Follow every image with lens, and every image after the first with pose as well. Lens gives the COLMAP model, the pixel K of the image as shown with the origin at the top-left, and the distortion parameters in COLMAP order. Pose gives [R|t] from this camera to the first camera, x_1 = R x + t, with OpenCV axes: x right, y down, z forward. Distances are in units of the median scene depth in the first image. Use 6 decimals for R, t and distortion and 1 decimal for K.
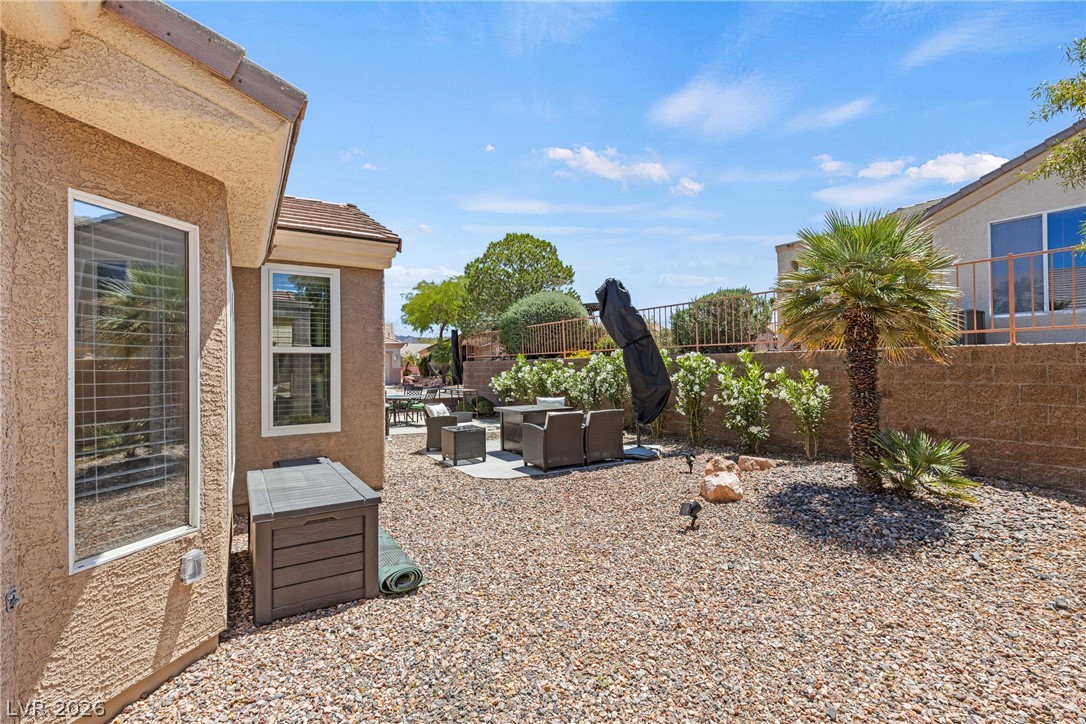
lens RADIAL K [[488.5, 0, 544.6], [0, 488.5, 362.9], [0, 0, 1]] dist [0.004615, -0.000031]
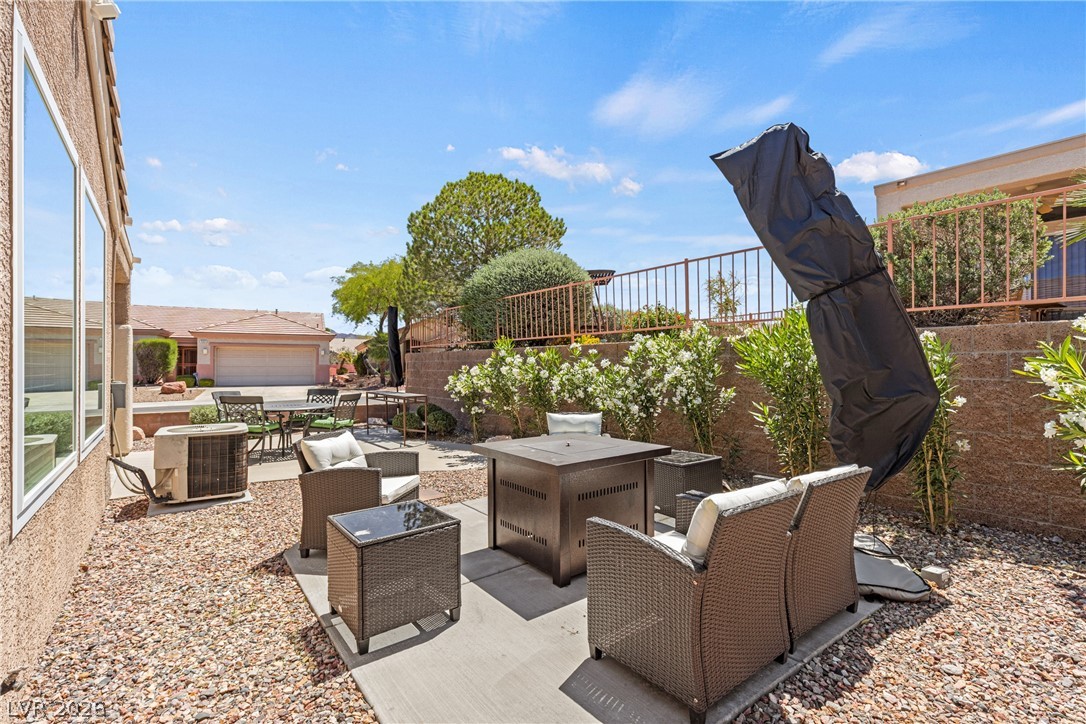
lens RADIAL K [[488.5, 0, 544.6], [0, 488.5, 362.9], [0, 0, 1]] dist [0.004615, -0.000031]
pose [[0.994175, 0.010209, 0.107291, -0.049741], [-0.010013, 0.999947, -0.002359, 0.012614], [-0.107309, 0.001271, 0.994225, 0.328837]]
